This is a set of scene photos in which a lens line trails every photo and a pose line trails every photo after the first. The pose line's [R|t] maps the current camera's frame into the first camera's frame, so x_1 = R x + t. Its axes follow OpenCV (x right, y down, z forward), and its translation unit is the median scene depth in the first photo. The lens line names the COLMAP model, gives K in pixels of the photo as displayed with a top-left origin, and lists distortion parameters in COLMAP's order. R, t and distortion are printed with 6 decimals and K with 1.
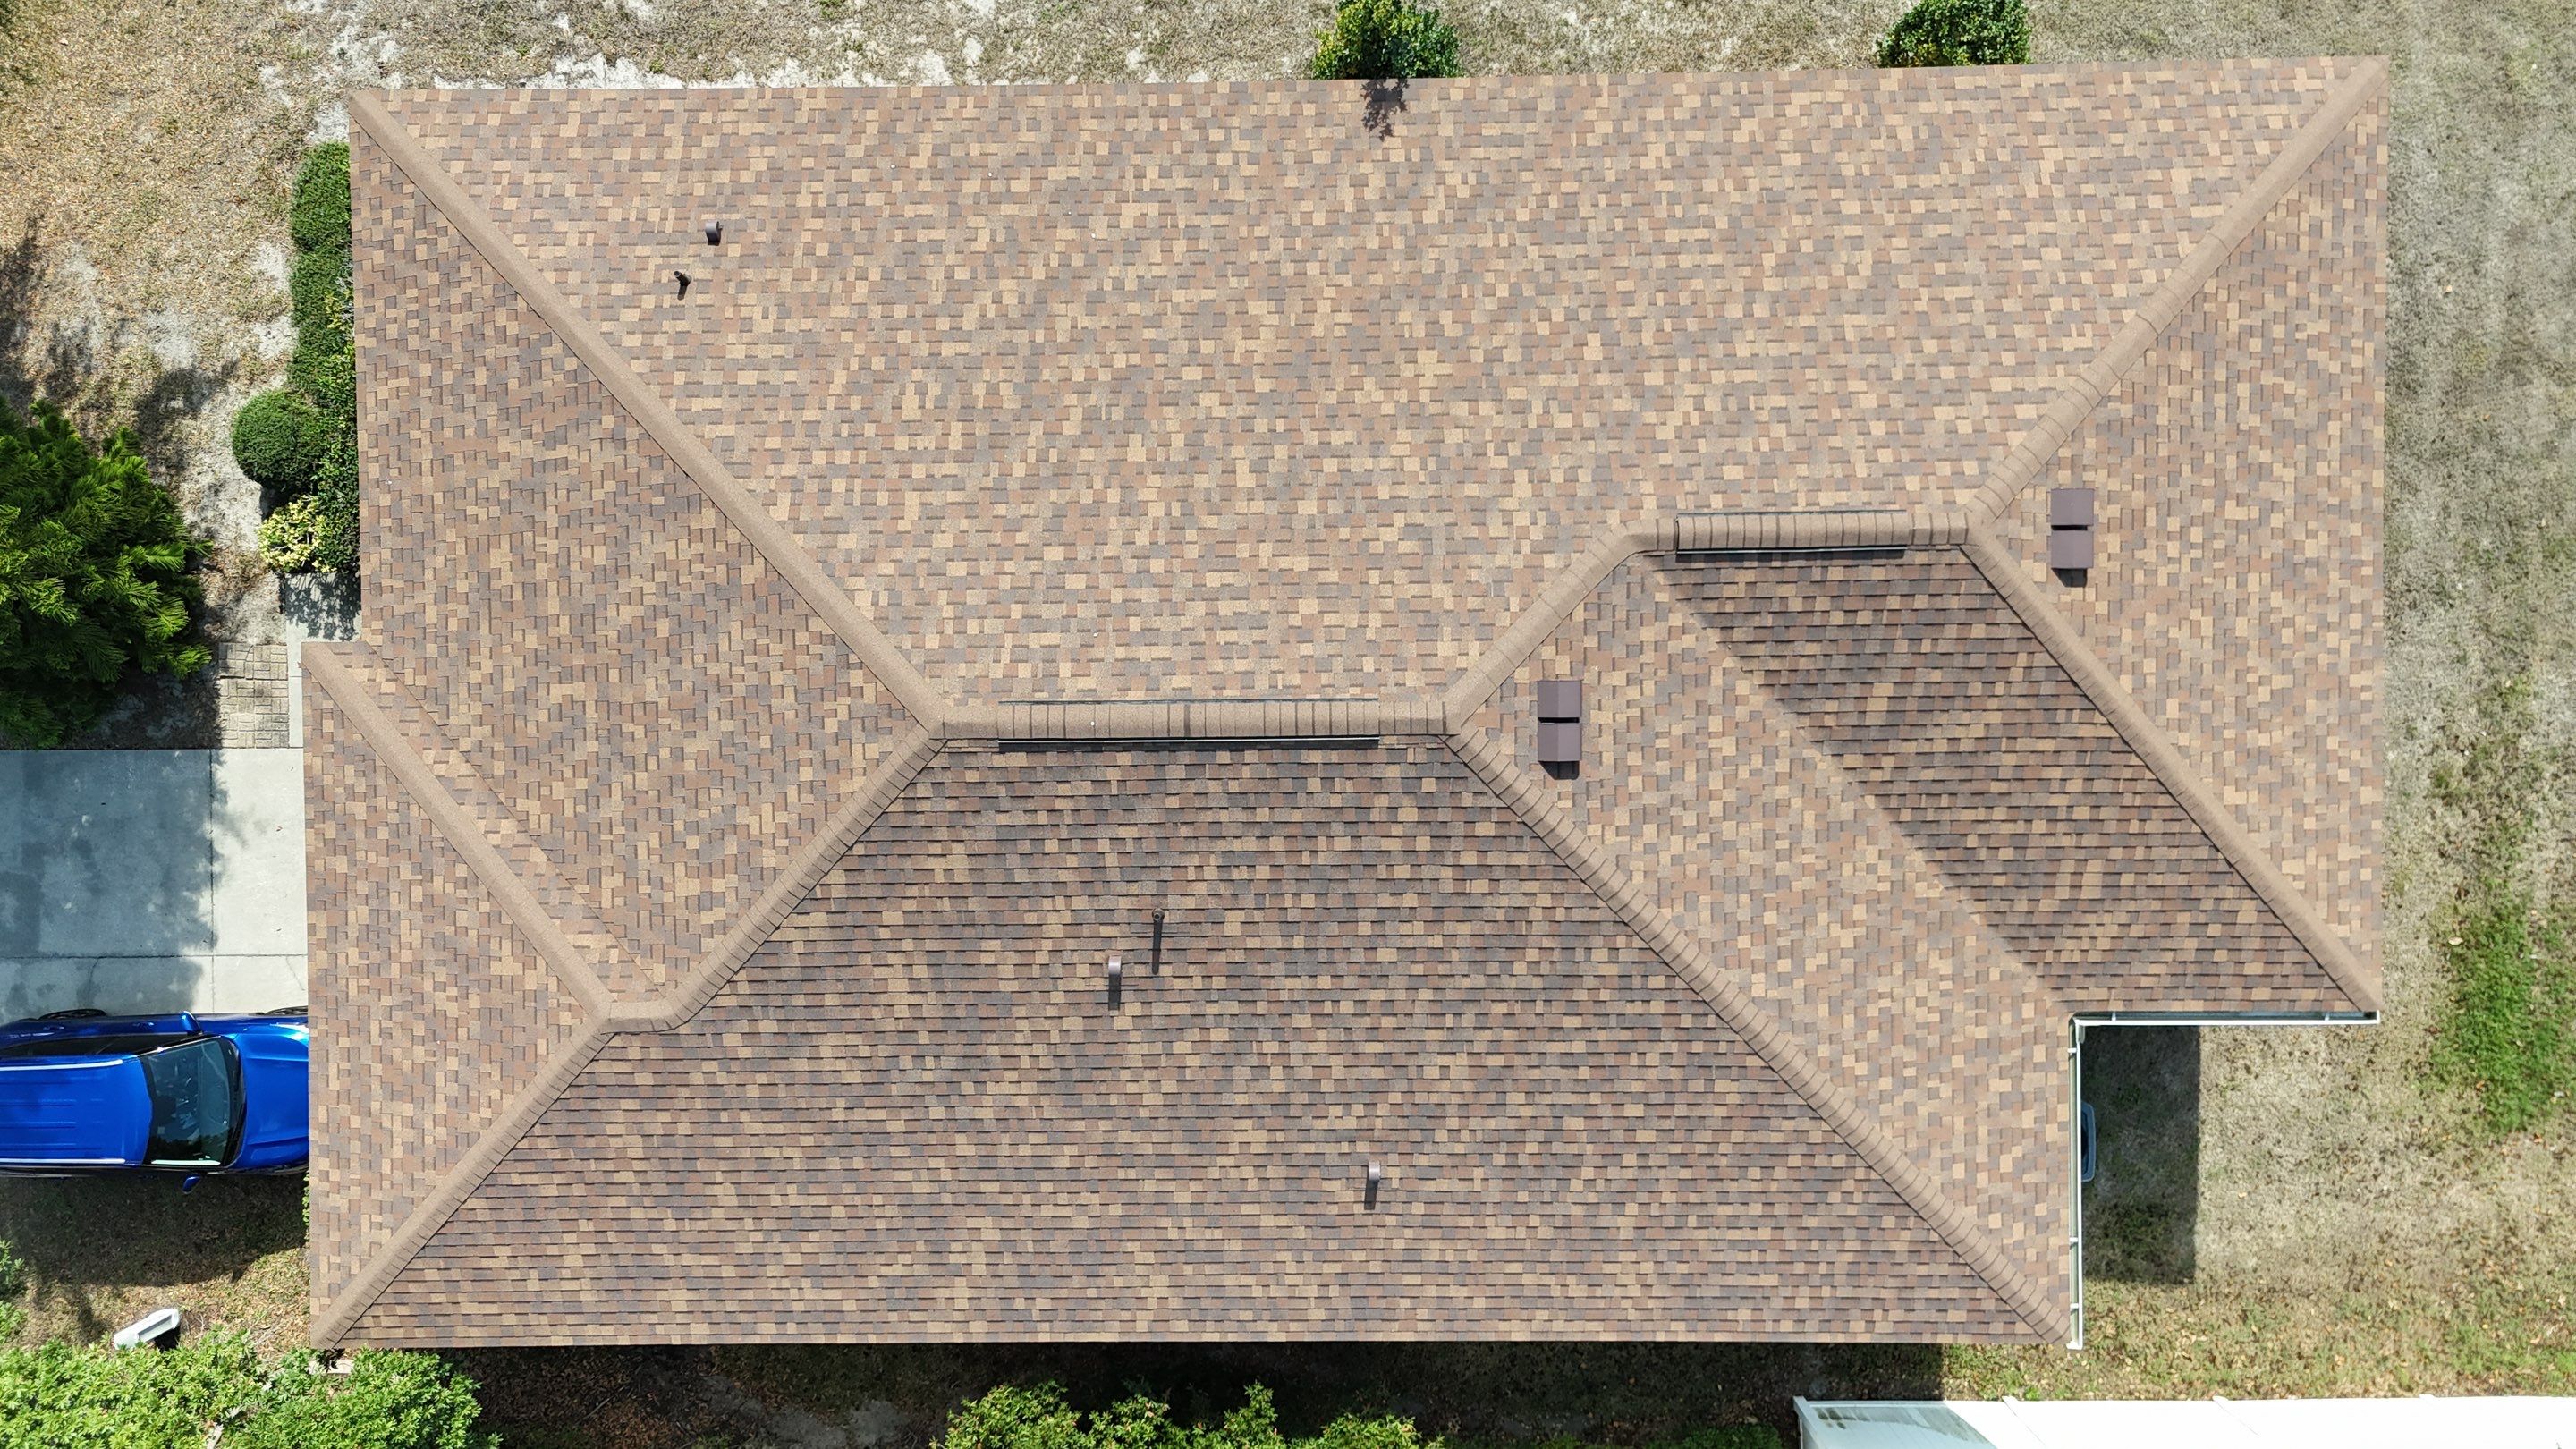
lens RADIAL K [[1895.5, 0, 1281.8], [0, 1895.5, 717.7], [0, 0, 1]] dist [0.073007, -0.071521]
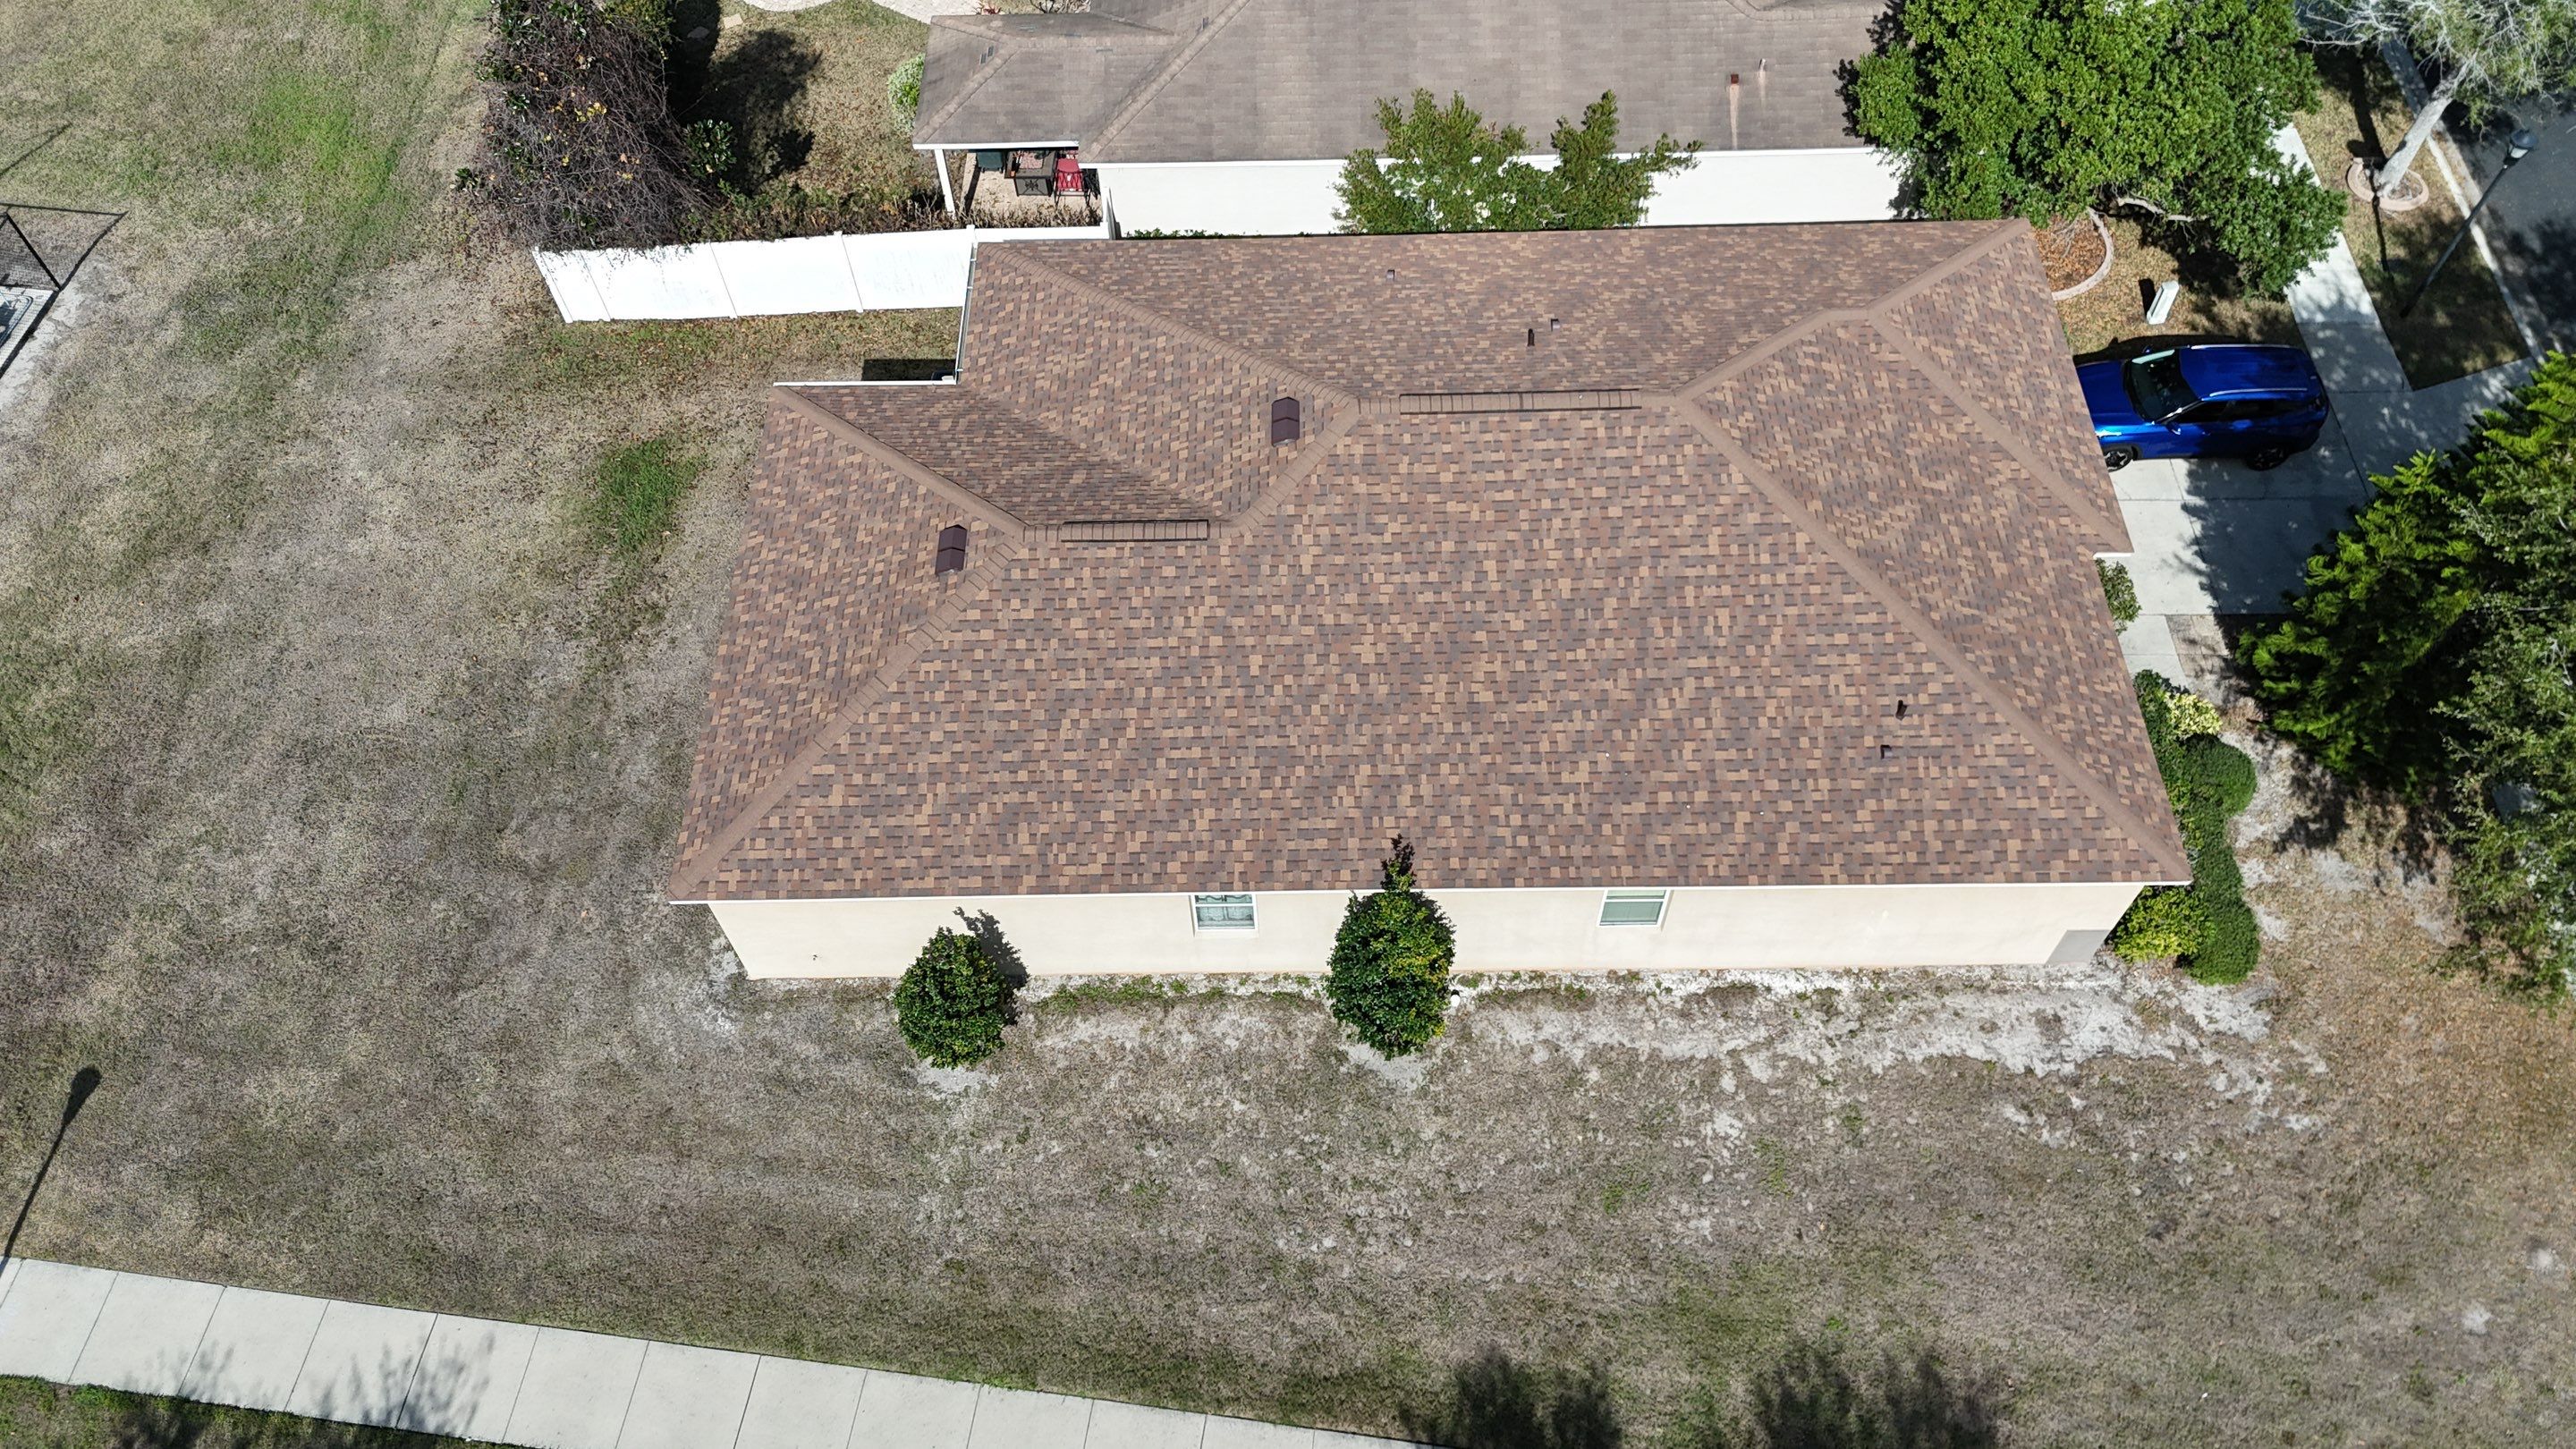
lens RADIAL K [[1895.5, 0, 1284.4], [0, 1895.5, 718.5], [0, 0, 1]] dist [0.073007, -0.071521]
pose [[-0.999010, 0.019278, 0.040096, 0.081732], [0.005611, -0.839446, 0.543414, -0.991517], [0.044134, 0.543100, 0.838507, -0.188541]]
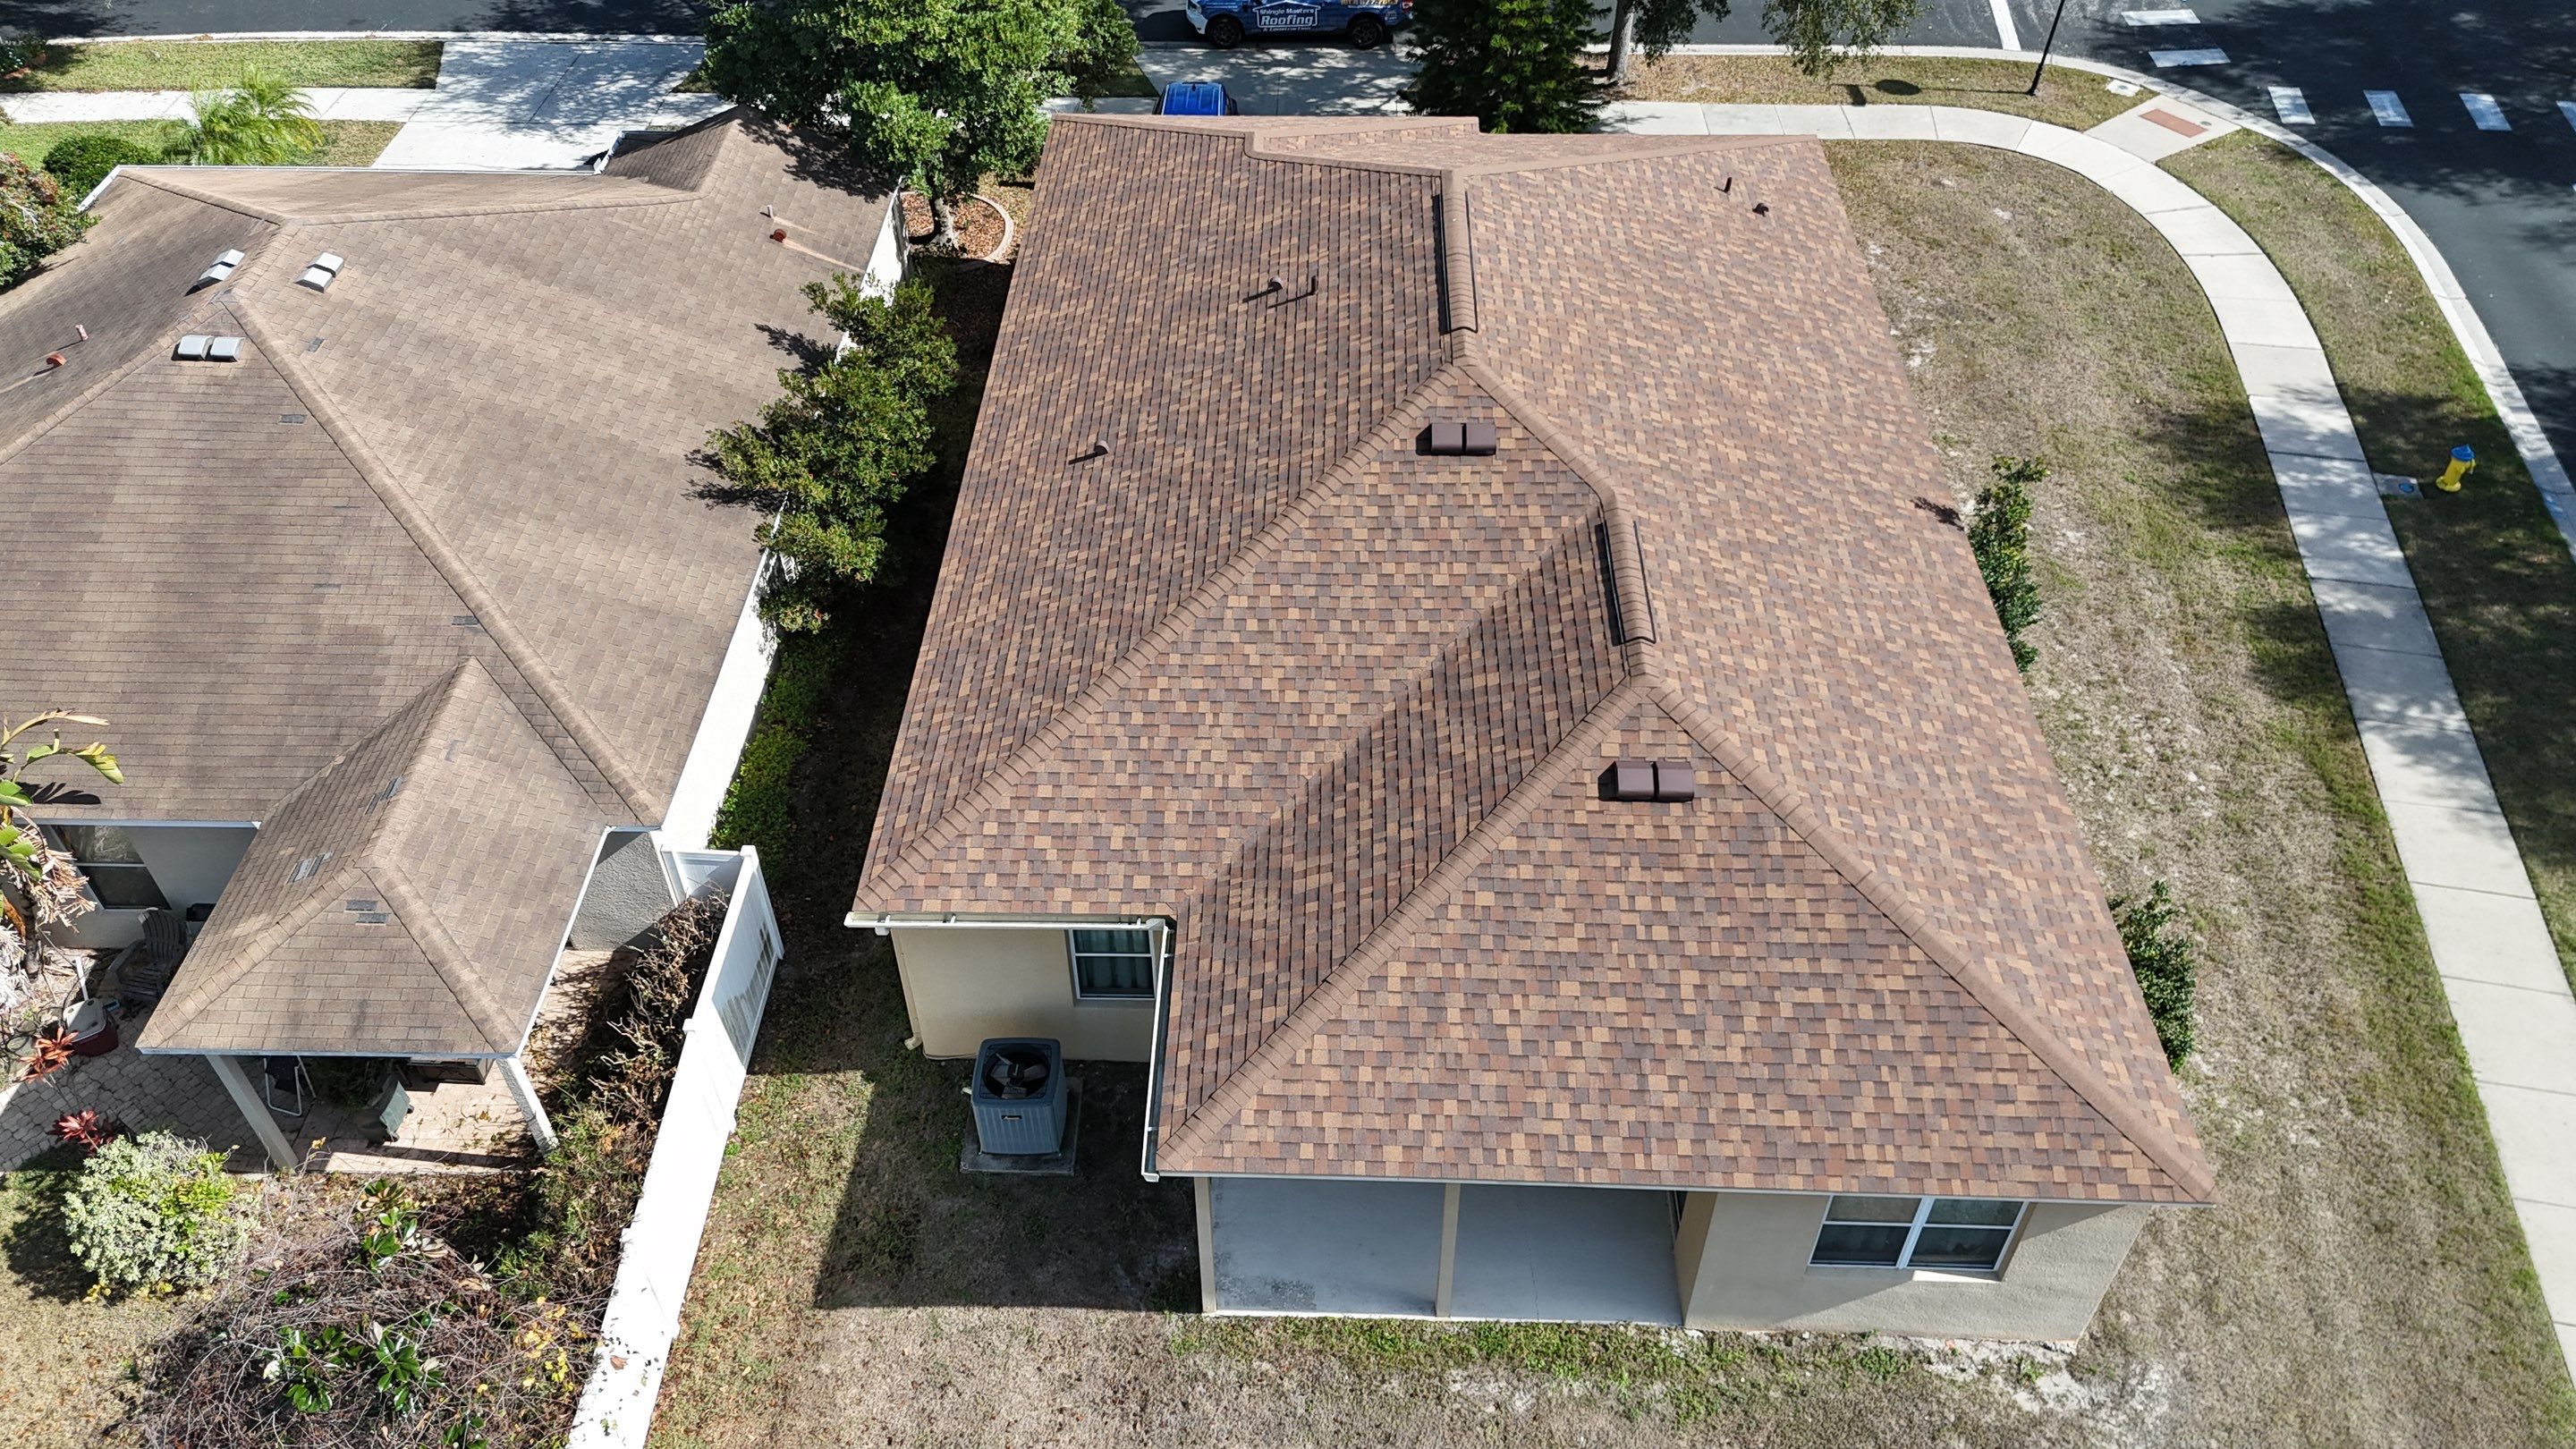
lens RADIAL K [[1895.5, 0, 1281.3], [0, 1895.5, 713.6], [0, 0, 1]] dist [0.073007, -0.071521]
pose [[-0.038325, 0.700244, -0.712874, 1.094607], [-0.999215, -0.034013, 0.020309, 0.084585], [-0.010026, 0.713093, 0.700998, 0.222882]]
